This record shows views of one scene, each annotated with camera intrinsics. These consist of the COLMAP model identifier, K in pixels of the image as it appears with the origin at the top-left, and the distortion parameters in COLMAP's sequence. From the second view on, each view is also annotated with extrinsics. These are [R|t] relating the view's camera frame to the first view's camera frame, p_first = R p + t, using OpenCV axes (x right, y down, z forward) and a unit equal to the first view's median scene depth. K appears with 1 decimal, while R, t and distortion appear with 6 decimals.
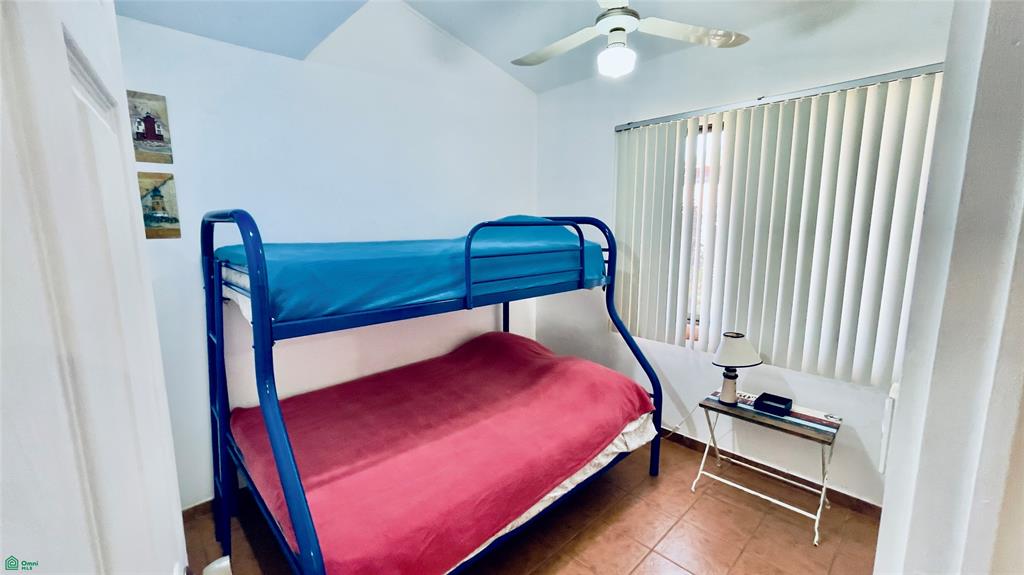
lens RADIAL K [[414.2, 0, 514.7], [0, 414.2, 288.3], [0, 0, 1]] dist [0.000183, 0.000668]
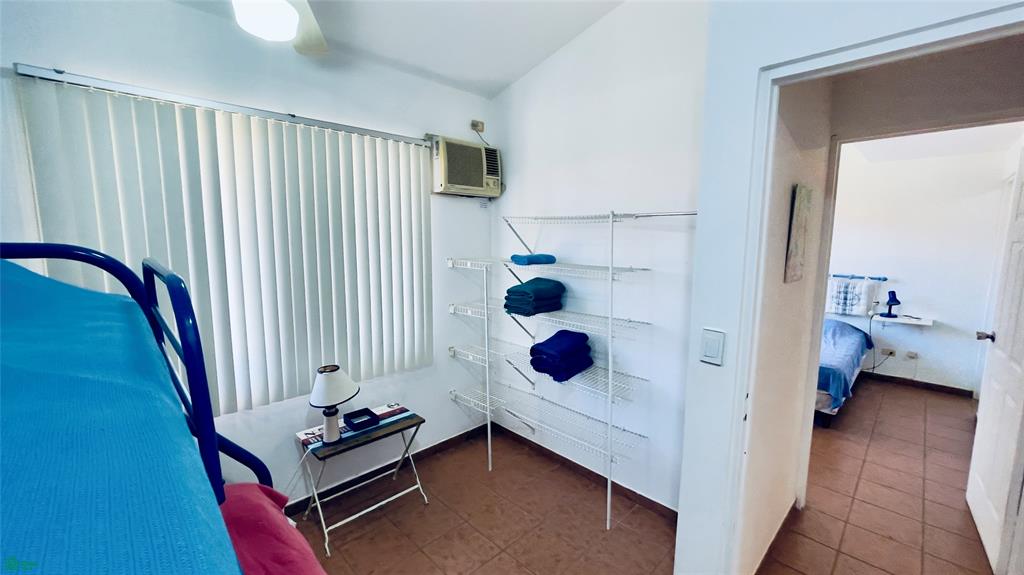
lens RADIAL K [[406.2, 0, 507.9], [0, 406.2, 286.0], [0, 0, 1]] dist [0.001939, 0.000411]
pose [[-0.003150, -0.119060, 0.992882, -0.379393], [0.143272, 0.982590, 0.118280, -0.127605], [-0.989678, 0.142625, 0.013962, 0.591251]]
